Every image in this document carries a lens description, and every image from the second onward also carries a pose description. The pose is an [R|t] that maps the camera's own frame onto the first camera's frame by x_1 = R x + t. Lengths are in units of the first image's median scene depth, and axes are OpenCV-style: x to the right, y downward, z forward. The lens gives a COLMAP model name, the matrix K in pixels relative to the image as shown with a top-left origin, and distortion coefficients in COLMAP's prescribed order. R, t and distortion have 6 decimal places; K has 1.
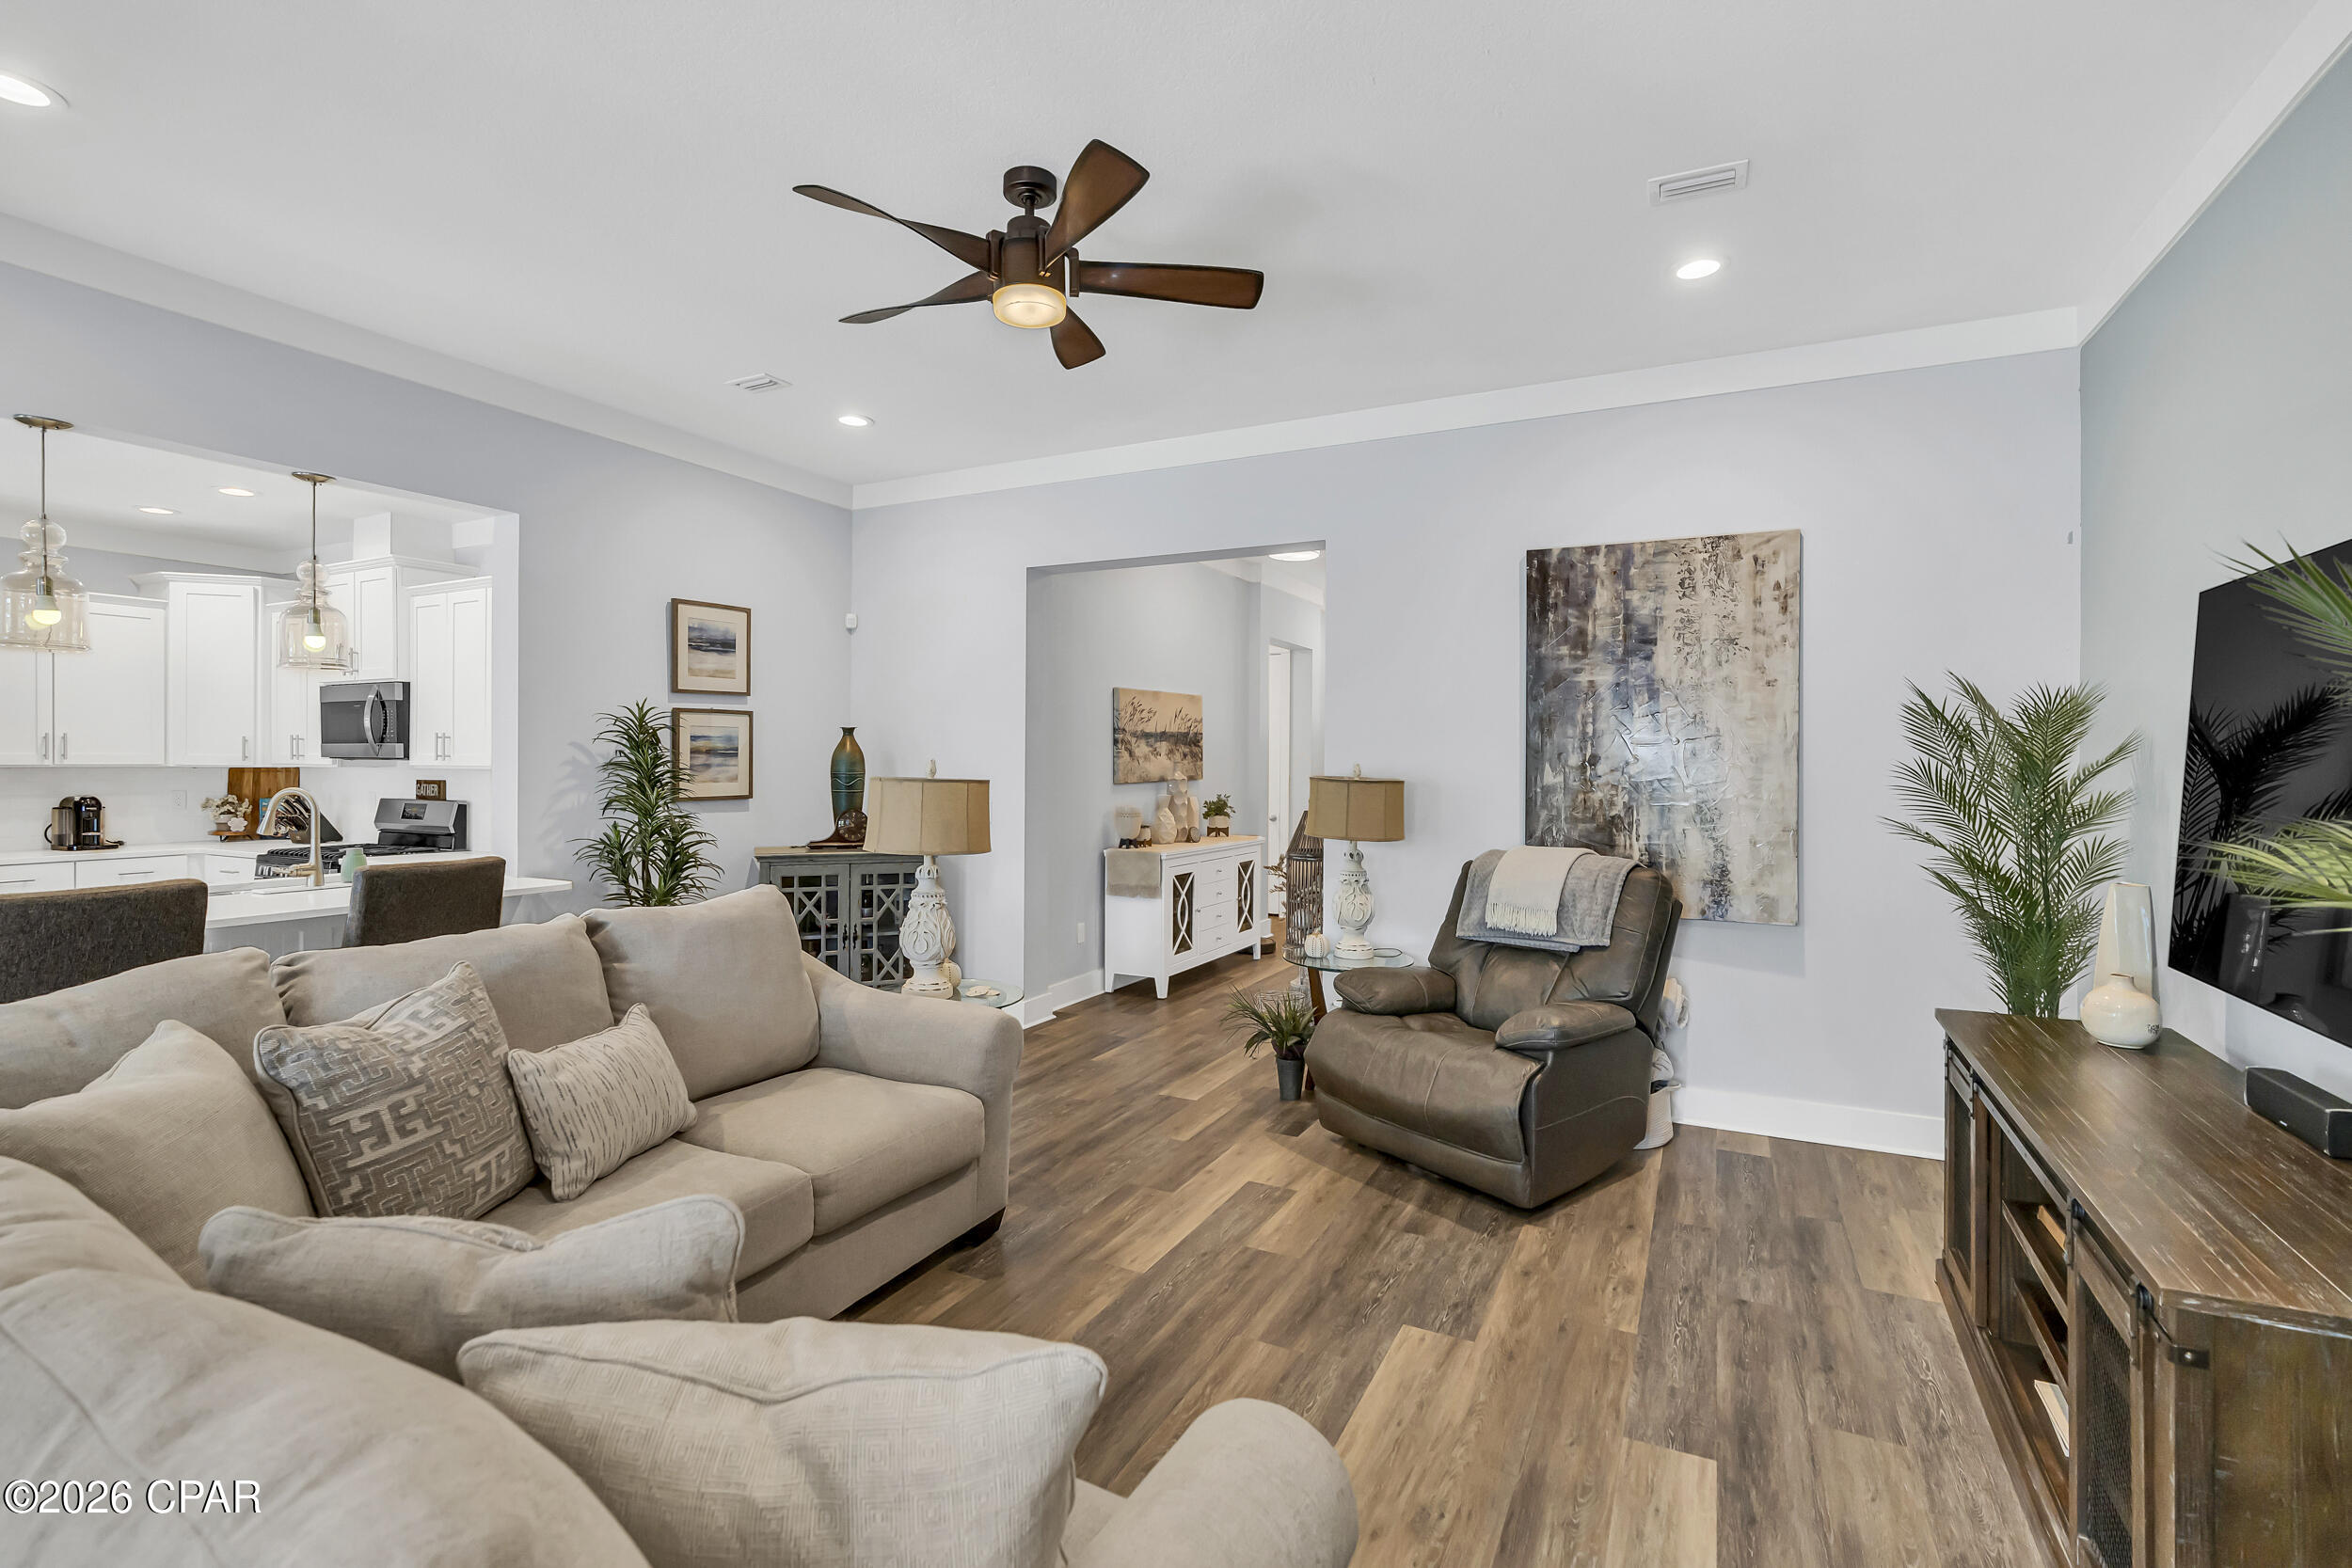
lens RADIAL K [[1068.4, 0, 1187.9], [0, 1068.4, 780.2], [0, 0, 1]] dist [0.000170, -0.000420]
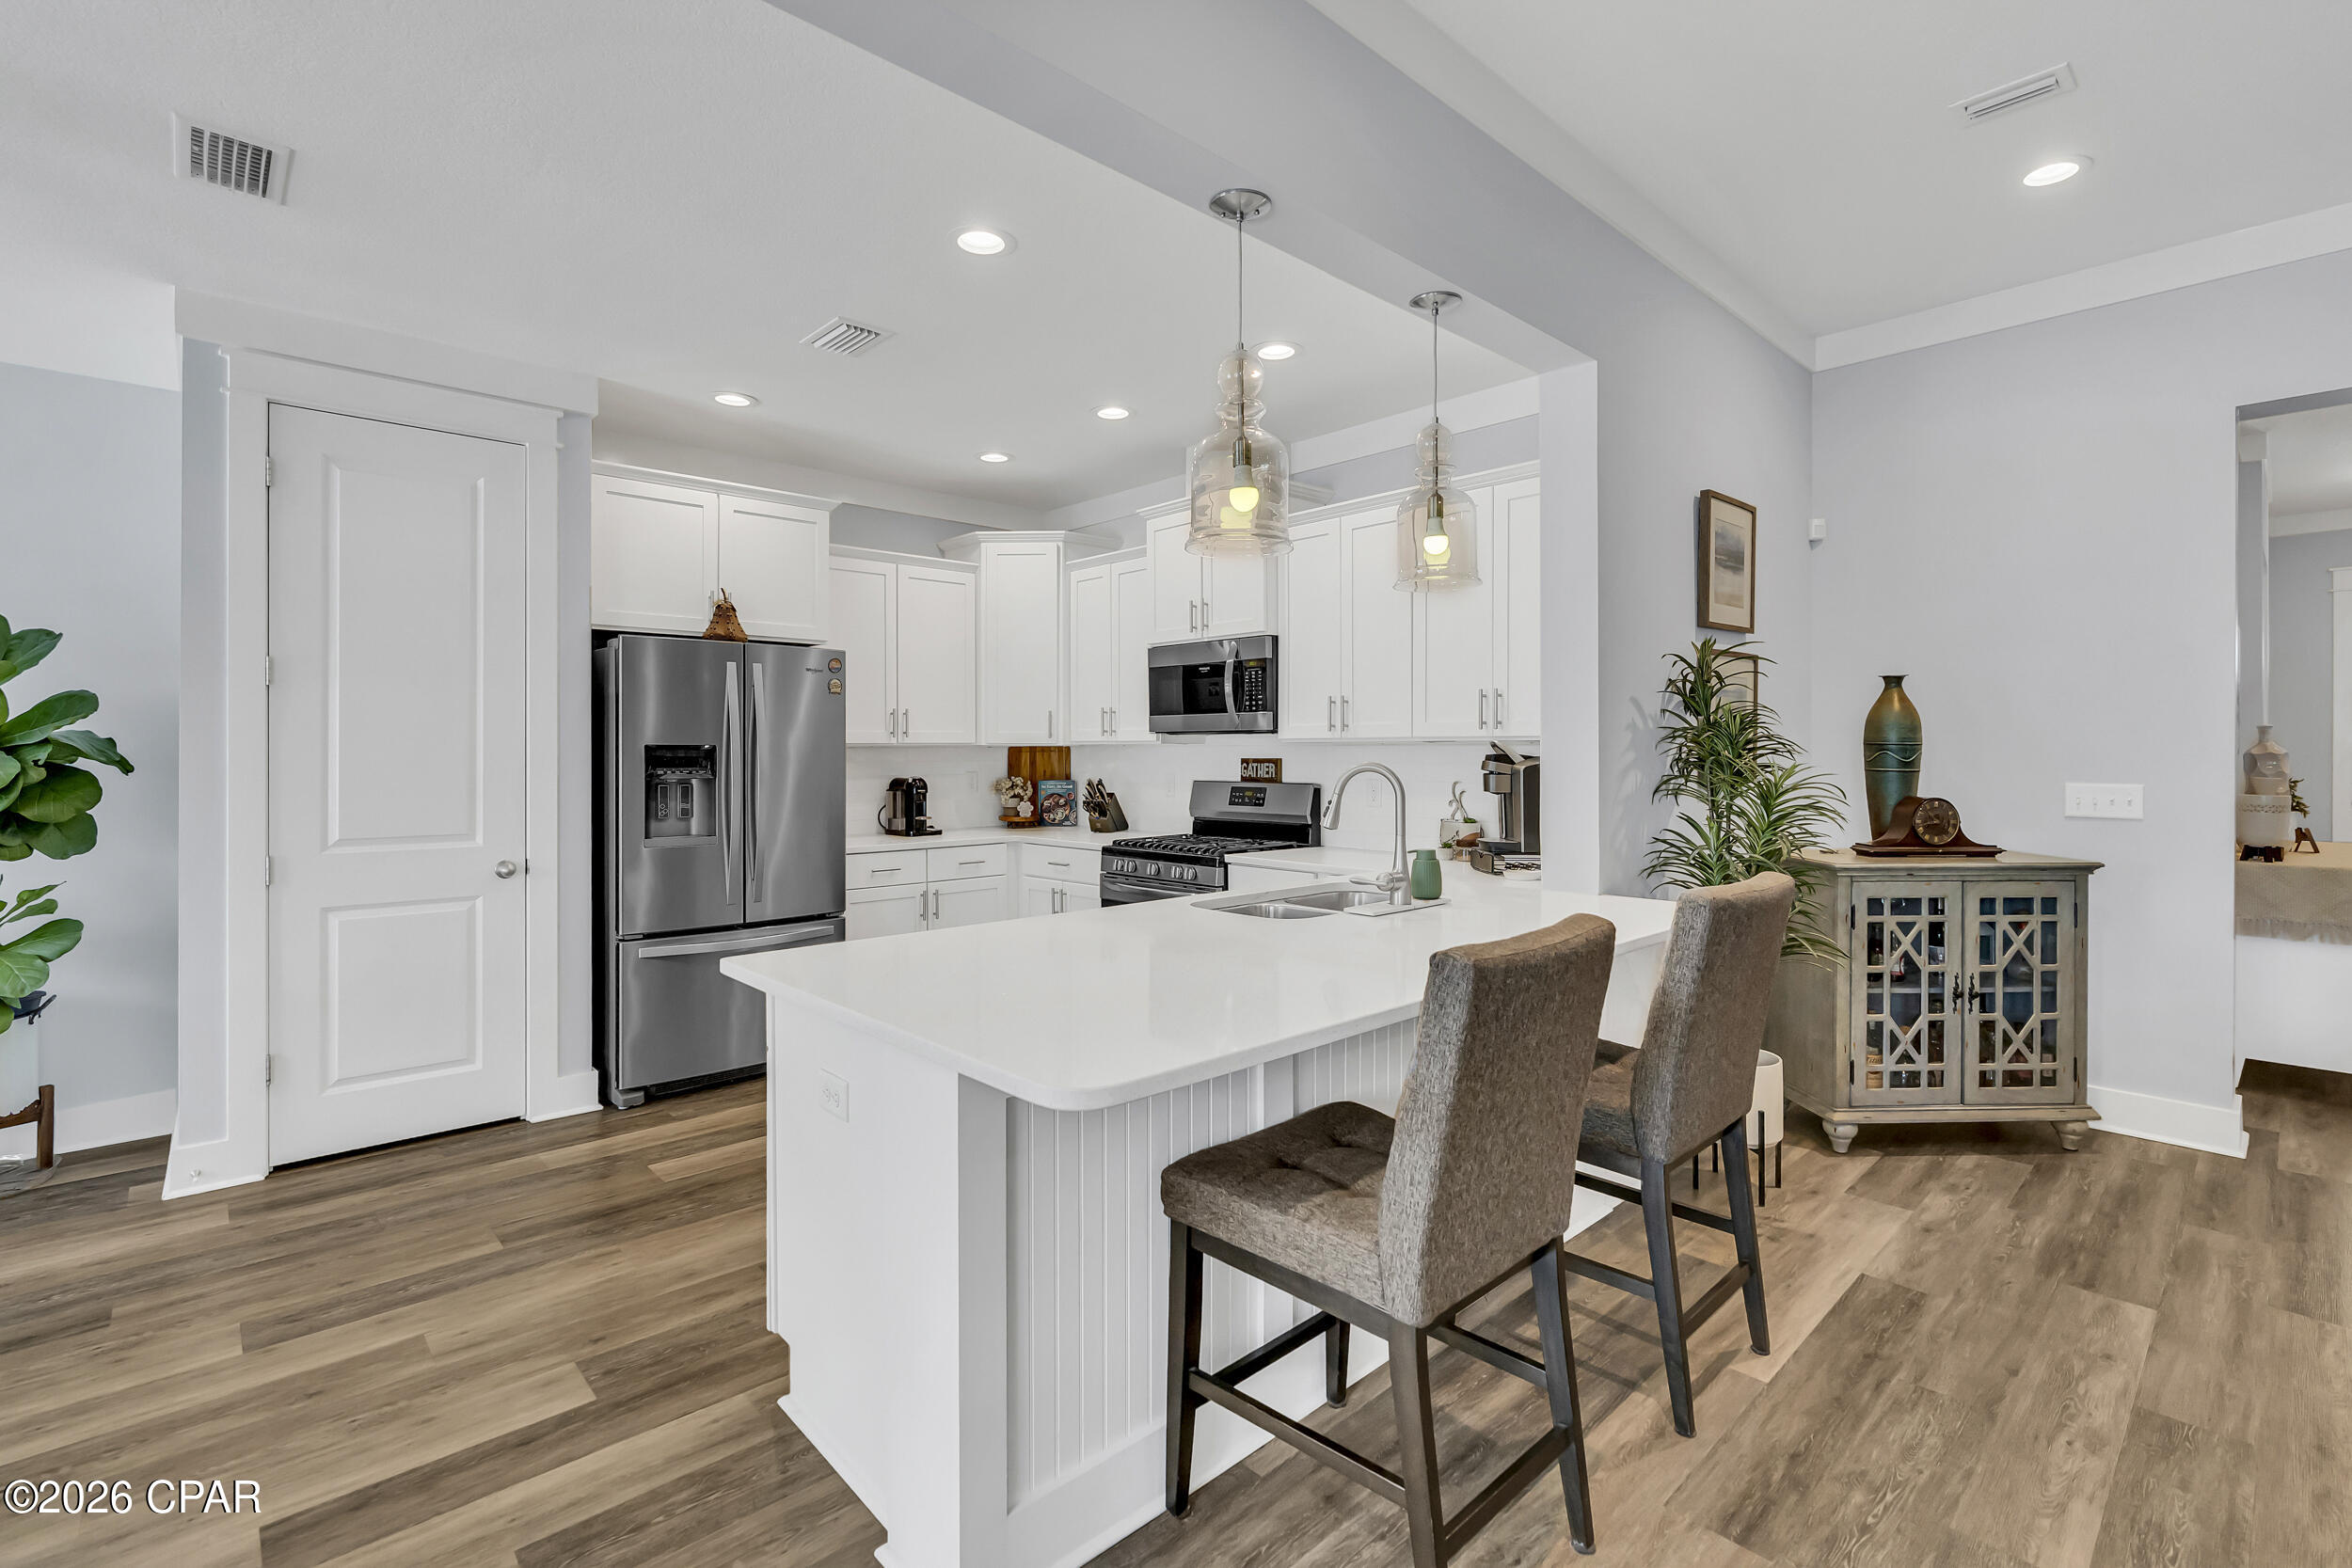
lens RADIAL K [[1068.4, 0, 1179.2], [0, 1068.4, 773.6], [0, 0, 1]] dist [0.000170, -0.000420]
pose [[0.940582, -0.000870, -0.339565, -0.521143], [0.003222, 0.999975, 0.006364, 0.006820], [0.339551, -0.007080, 0.940561, 0.216167]]
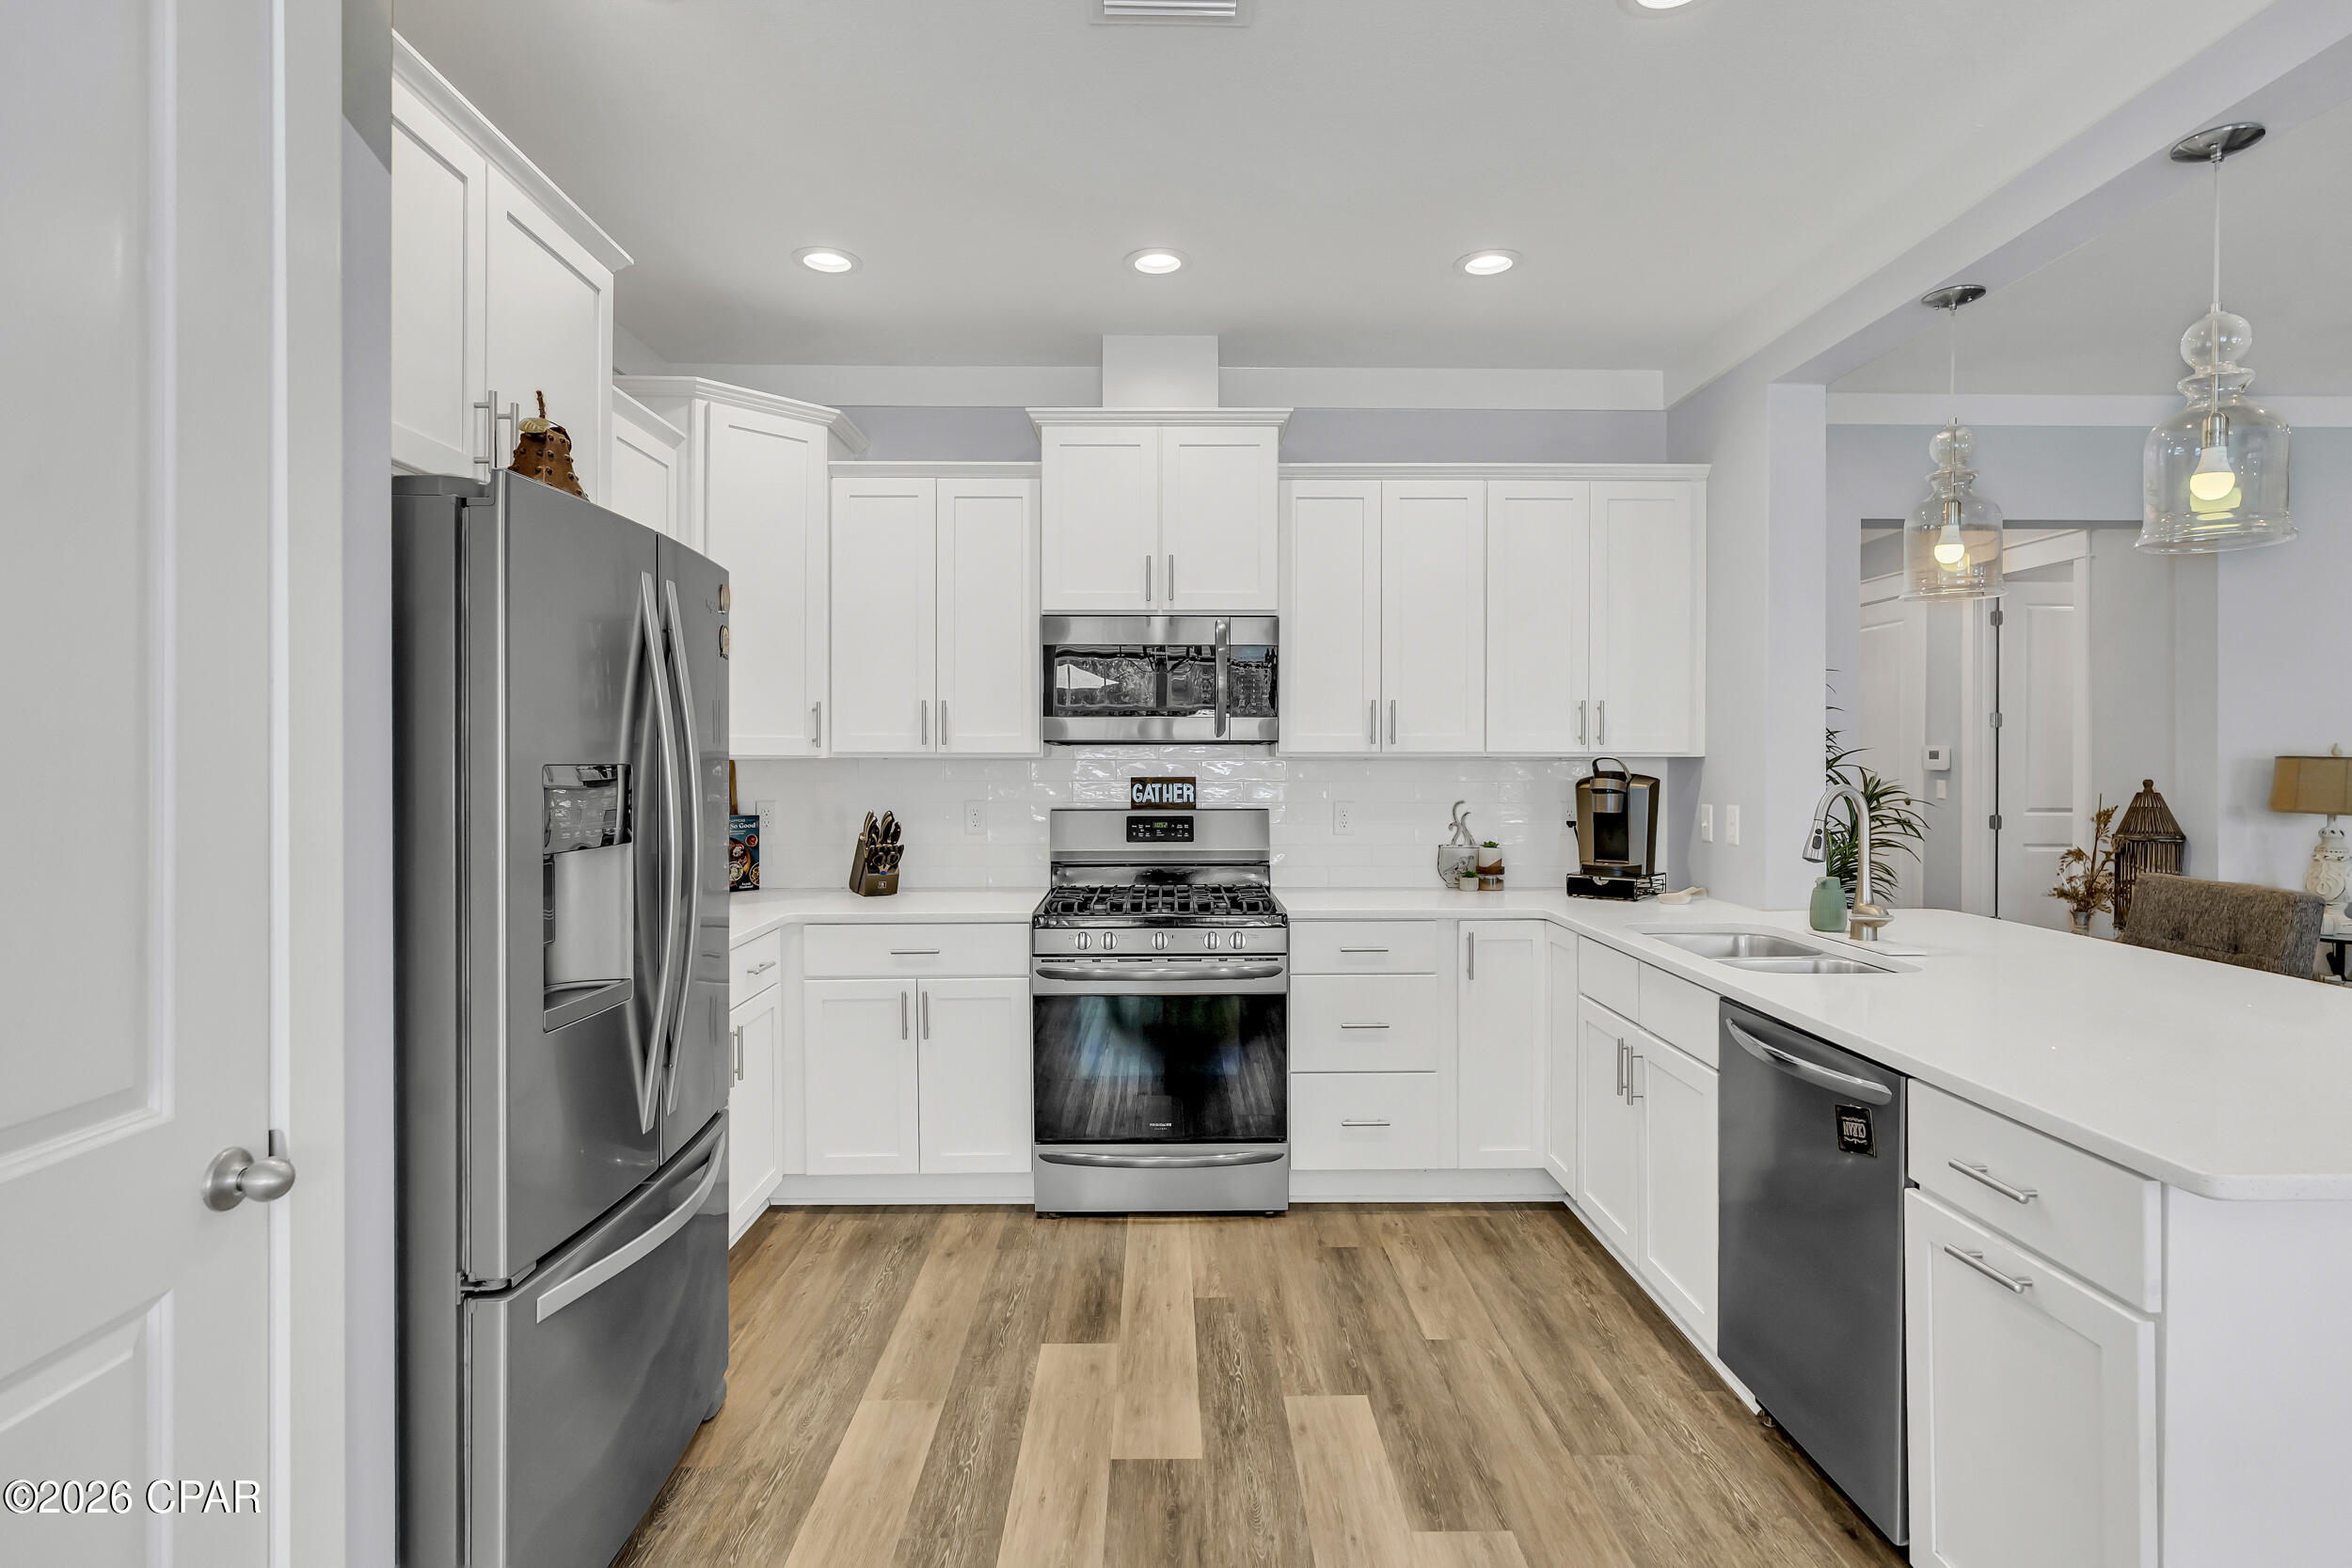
lens RADIAL K [[1193.6, 0, 1180.2], [0, 1193.6, 760.8], [0, 0, 1]] dist [-0.003687, 0.000021]
pose [[0.883375, -0.008637, 0.468587, -1.089610], [0.011872, 0.999922, -0.003951, -0.006714], [-0.468516, 0.009053, 0.883409, 0.418346]]
